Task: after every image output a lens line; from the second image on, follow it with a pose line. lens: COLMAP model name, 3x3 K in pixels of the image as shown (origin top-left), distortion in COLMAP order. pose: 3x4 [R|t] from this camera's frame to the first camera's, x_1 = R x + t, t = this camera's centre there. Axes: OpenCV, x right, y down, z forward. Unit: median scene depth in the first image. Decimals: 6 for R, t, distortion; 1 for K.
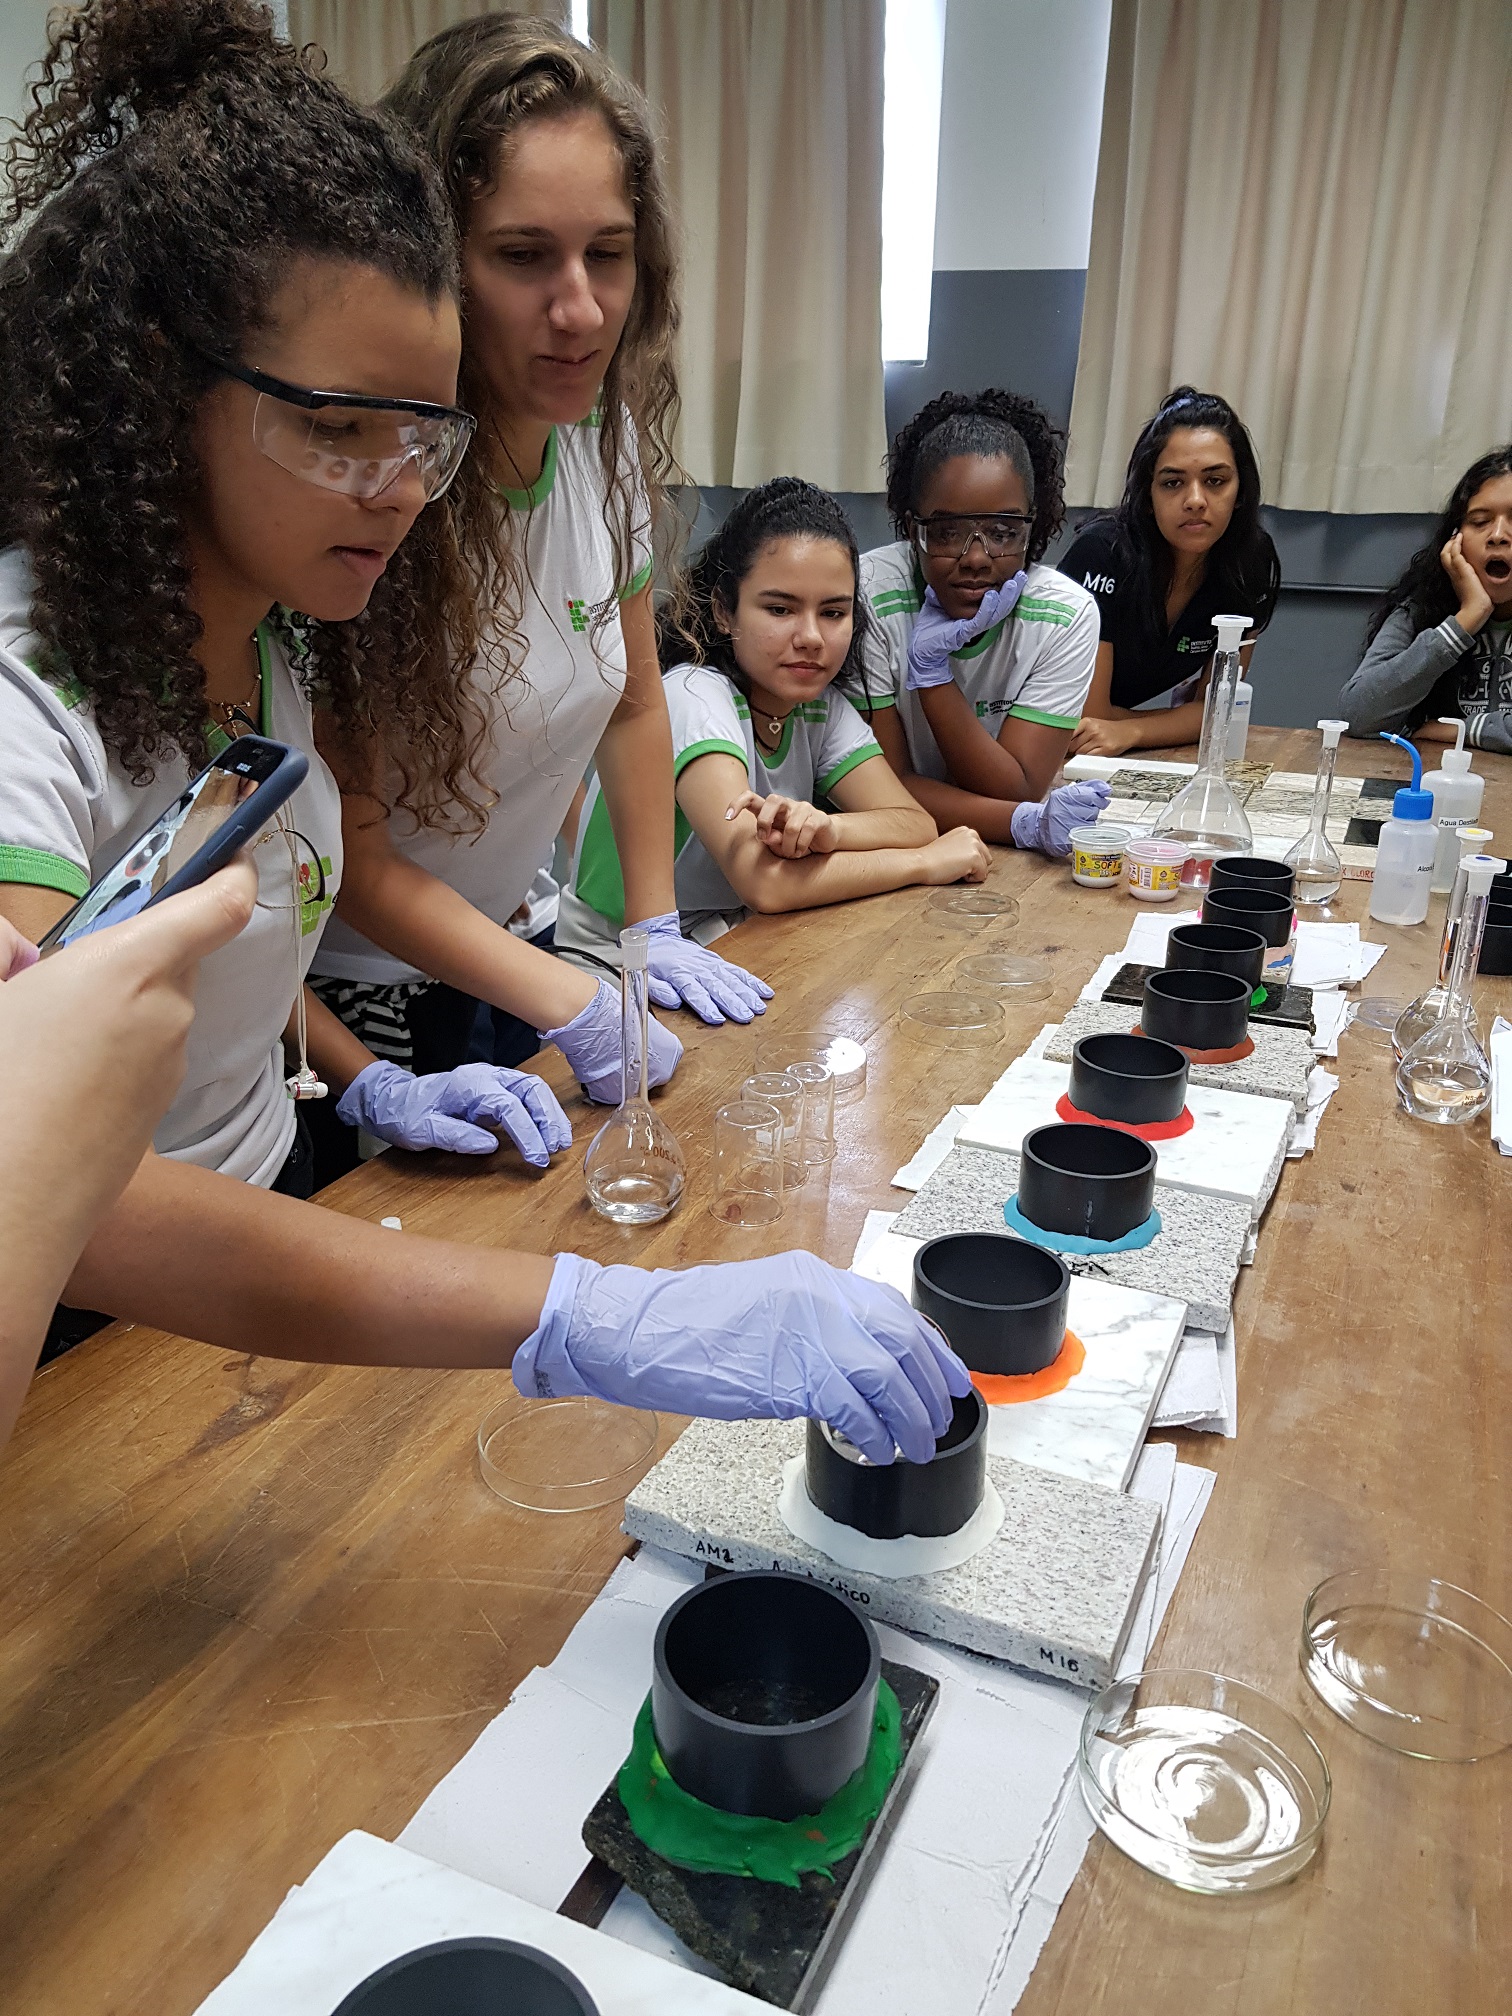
lens RADIAL K [[1588.2, 0, 753.5], [0, 1588.2, 1011.8], [0, 0, 1]] dist [0.056432, -0.098308]
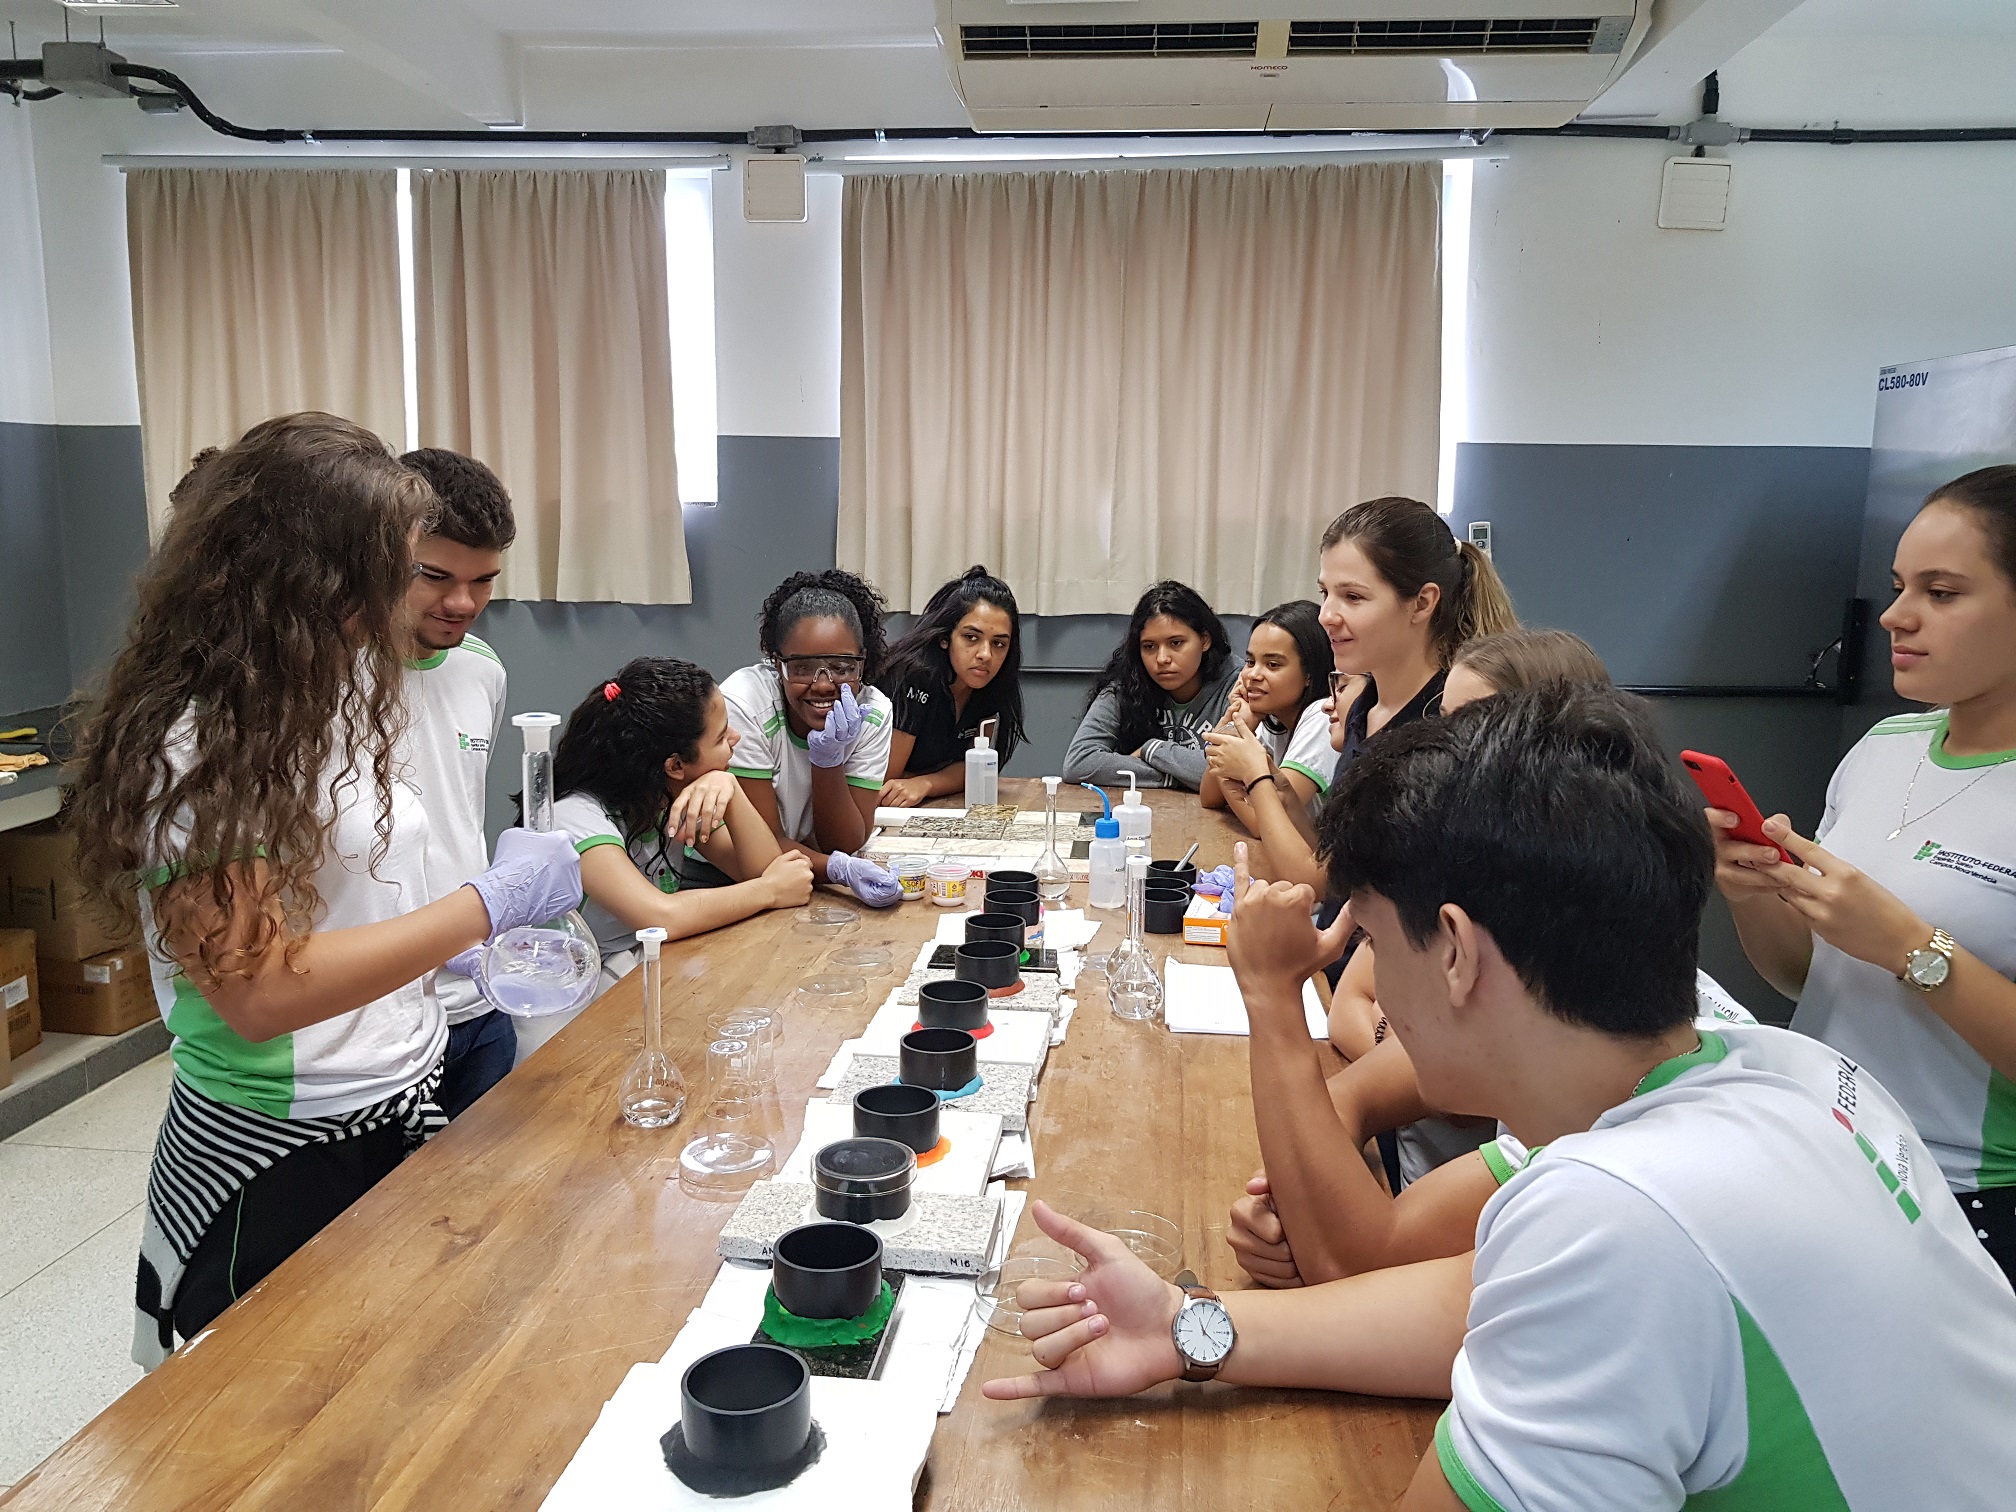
lens RADIAL K [[1588.2, 0, 970.4], [0, 1588.2, 757.2], [0, 0, 1]] dist [0.056432, -0.098308]
pose [[0.959590, -0.053509, 0.276267, -0.175757], [0.105185, 0.978795, -0.175773, 0.078083], [-0.261004, 0.197730, 0.944870, -0.567310]]
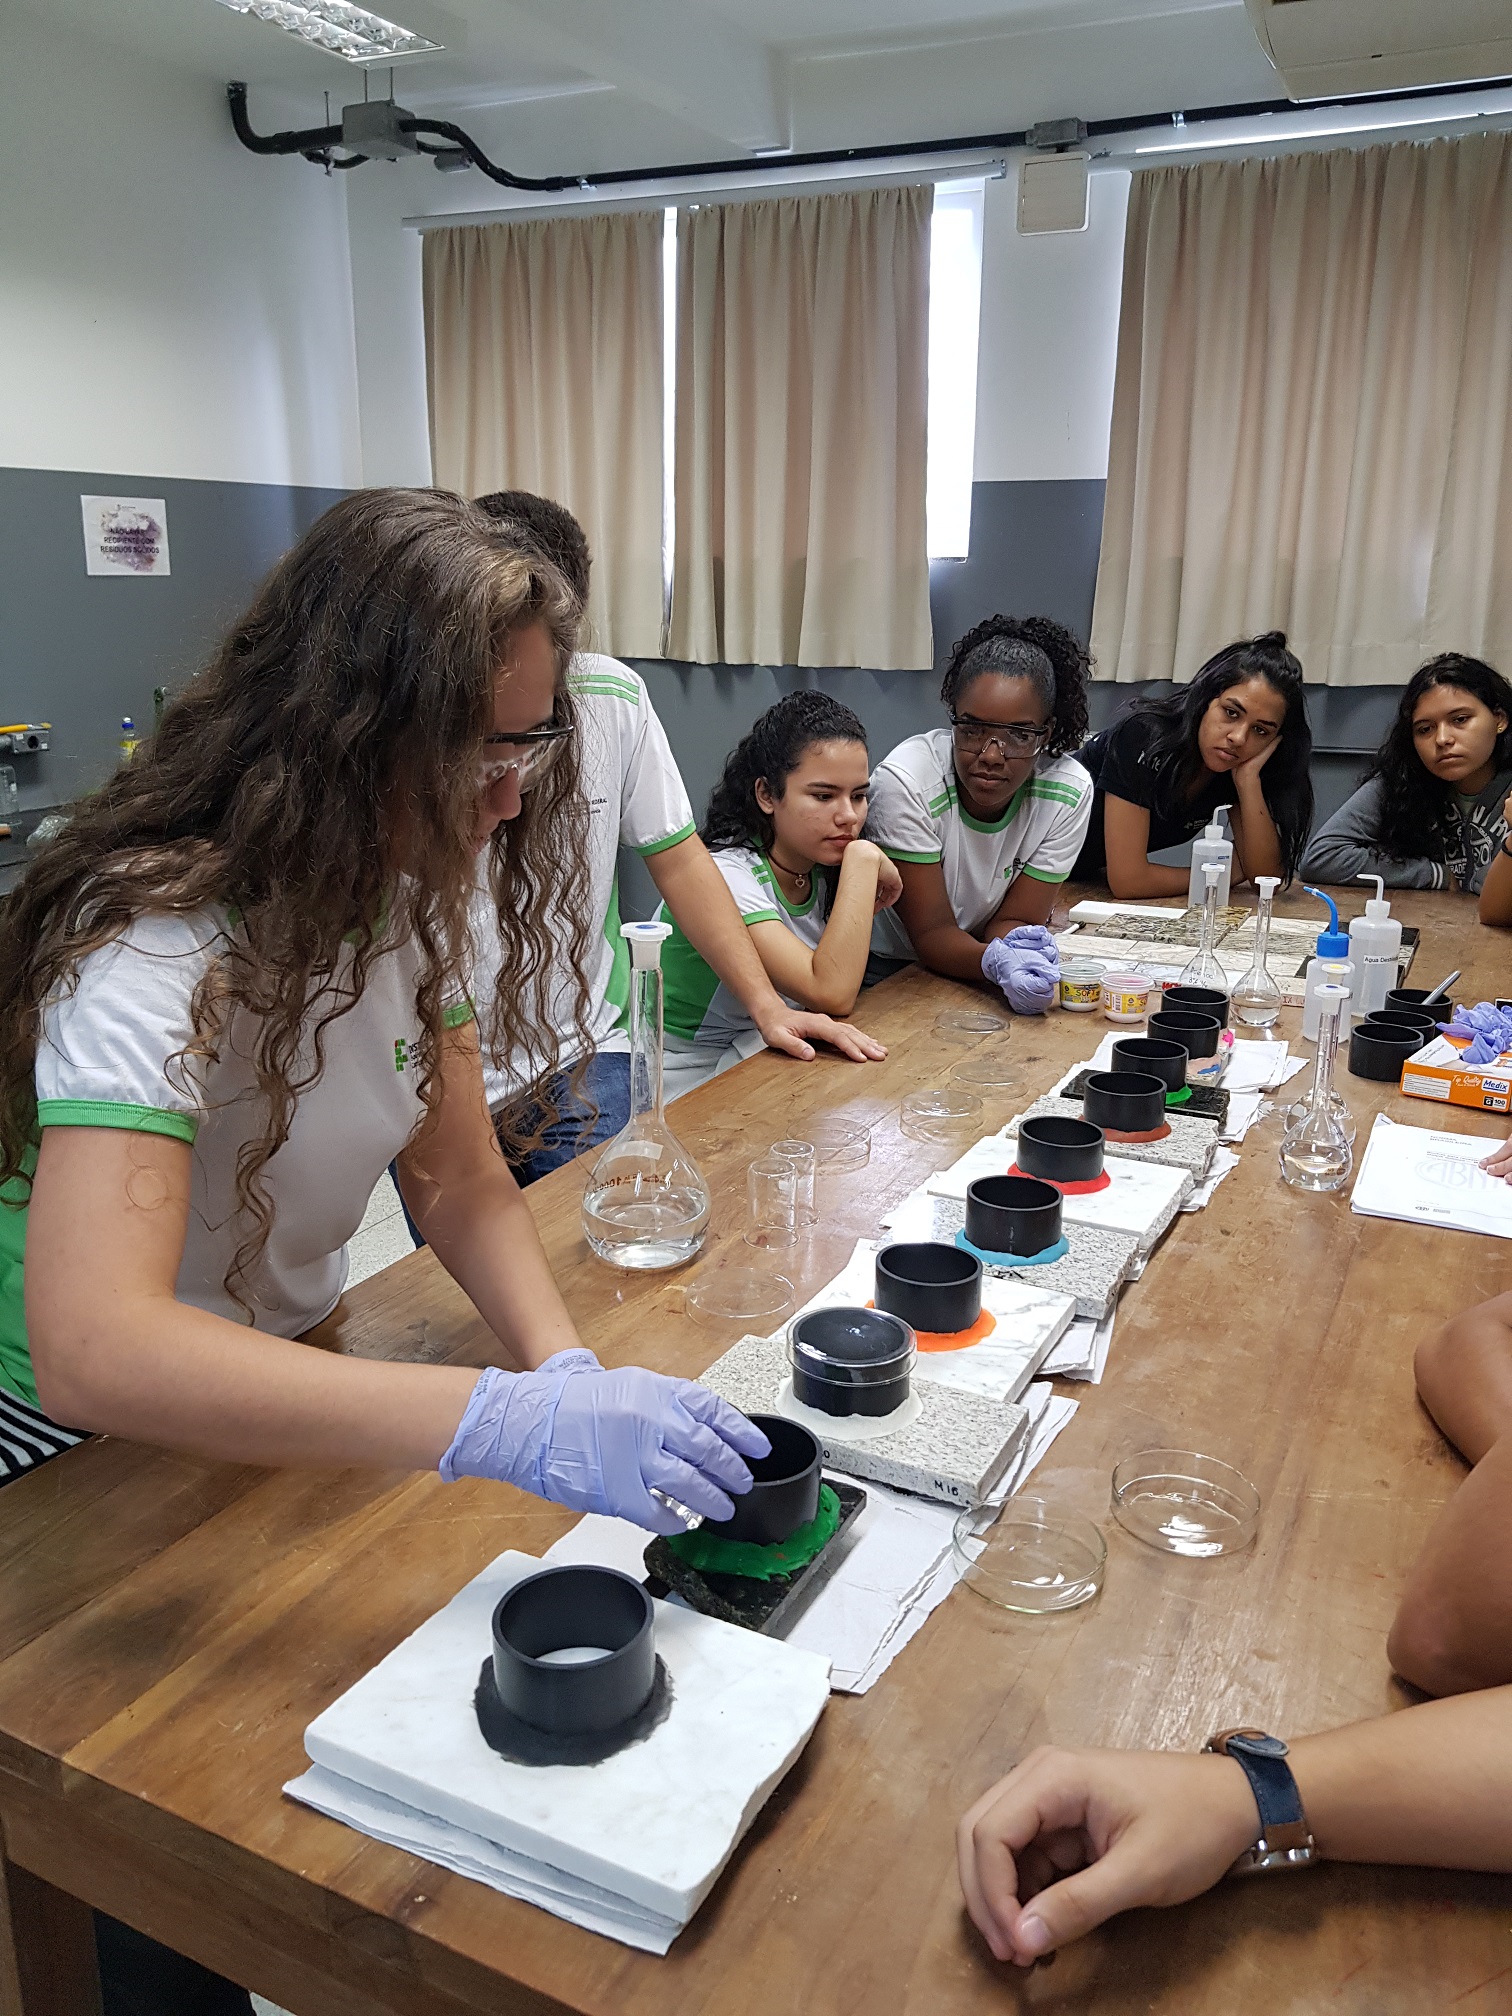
lens RADIAL K [[1588.2, 0, 722.7], [0, 1588.2, 980.6], [0, 0, 1]] dist [0.056432, -0.098308]
pose [[0.997497, 0.002978, -0.070649, 0.045359], [-0.010214, 0.994703, -0.102283, 0.039620], [0.069970, 0.102749, 0.992243, -0.352541]]
